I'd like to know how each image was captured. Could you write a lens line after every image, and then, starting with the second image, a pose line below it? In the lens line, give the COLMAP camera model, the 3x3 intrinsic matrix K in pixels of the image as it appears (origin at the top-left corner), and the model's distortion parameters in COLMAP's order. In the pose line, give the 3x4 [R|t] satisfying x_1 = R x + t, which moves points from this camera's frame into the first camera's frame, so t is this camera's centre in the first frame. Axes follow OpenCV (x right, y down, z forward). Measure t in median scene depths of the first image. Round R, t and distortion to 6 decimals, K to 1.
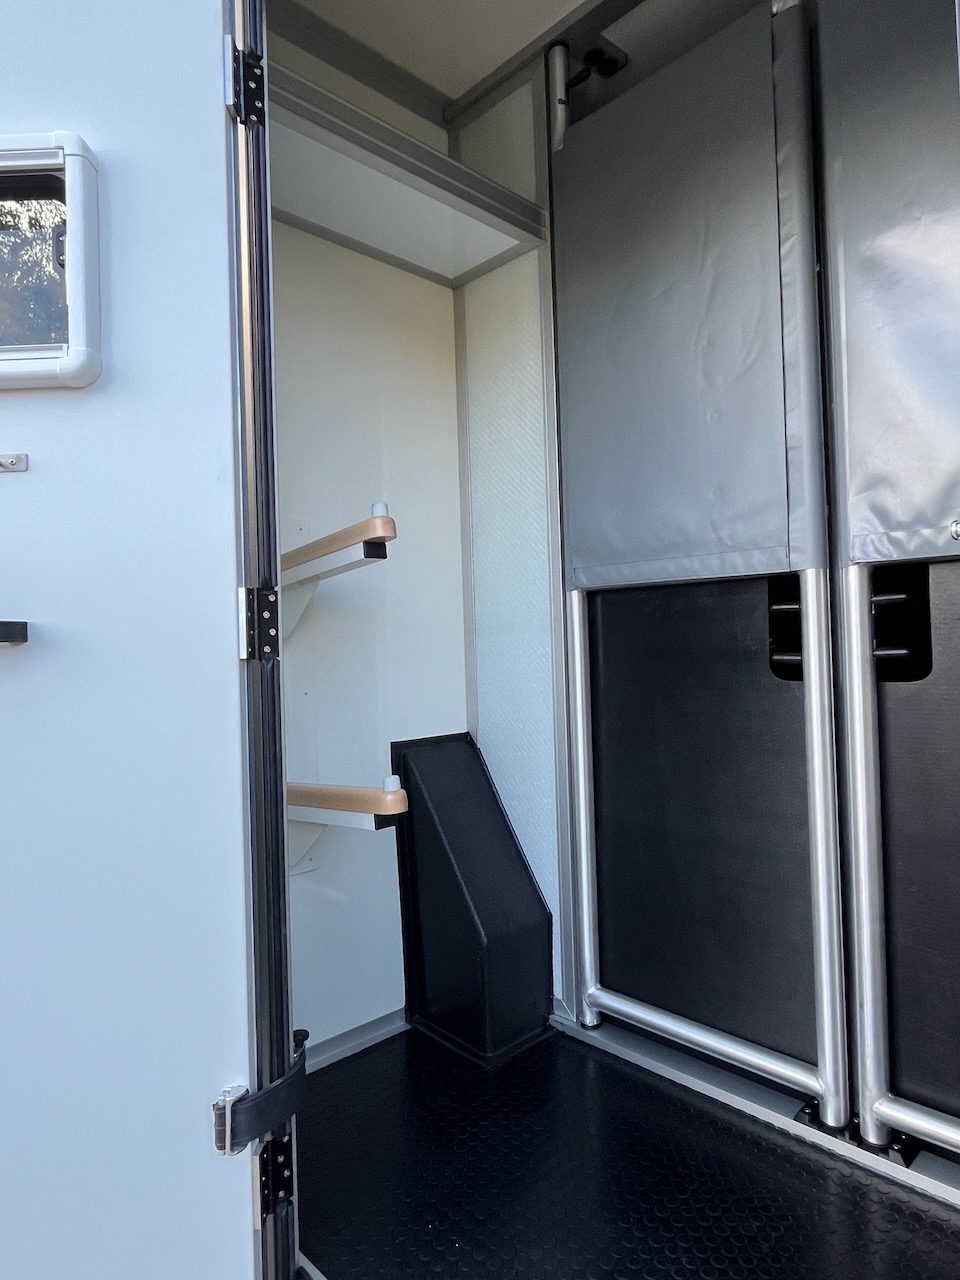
lens RADIAL K [[787.4, 0, 480.2], [0, 787.4, 636.6], [0, 0, 1]] dist [0.001312, -0.003112]
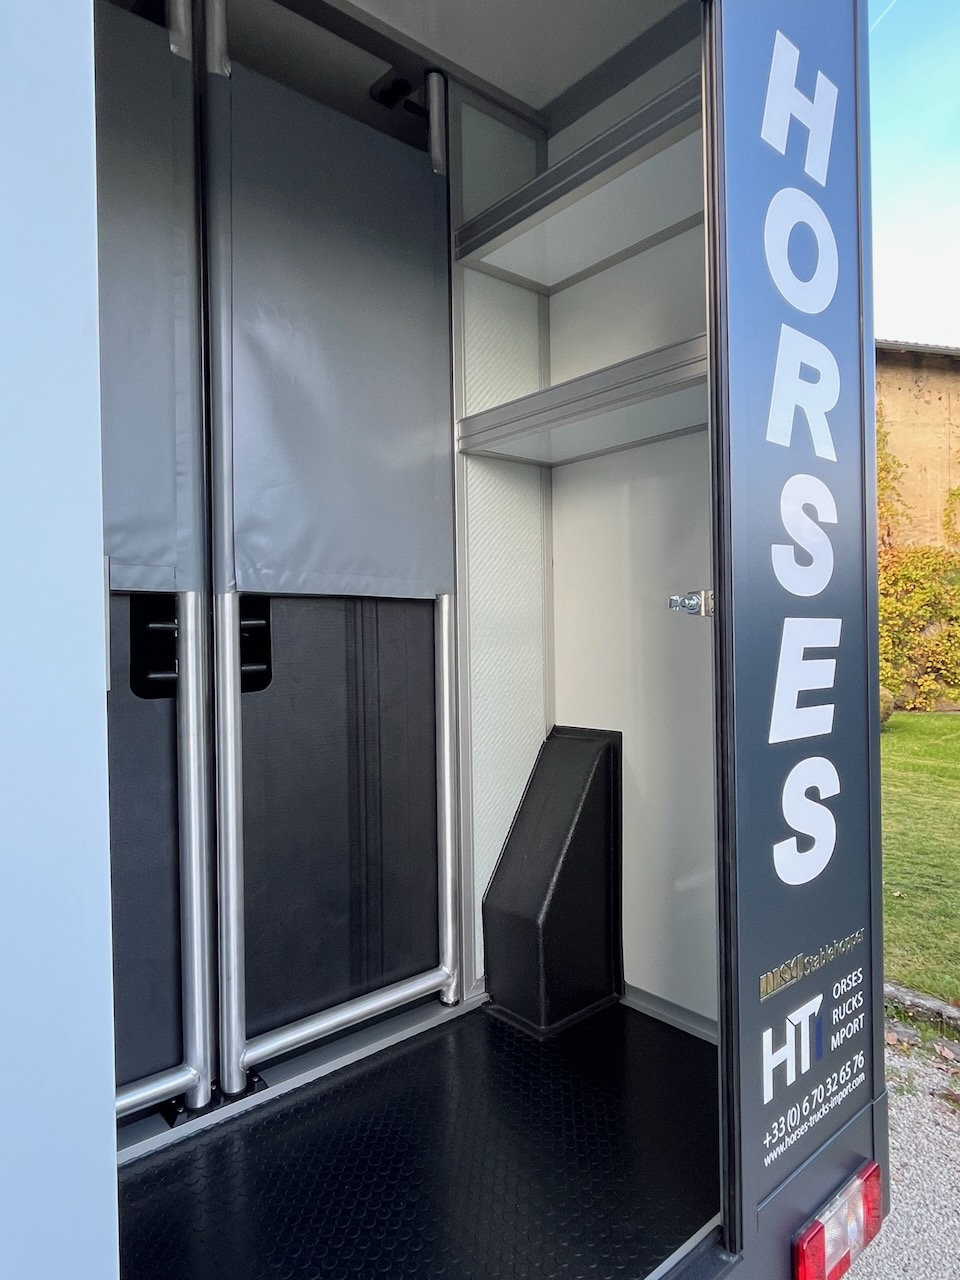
lens RADIAL K [[787.4, 0, 477.9], [0, 787.4, 638.3], [0, 0, 1]] dist [0.001312, -0.003112]
pose [[0.035214, 0.014568, 0.999274, -0.643587], [-0.001105, 0.999894, -0.014538, -0.007677], [-0.999379, -0.000592, 0.035227, 0.591793]]
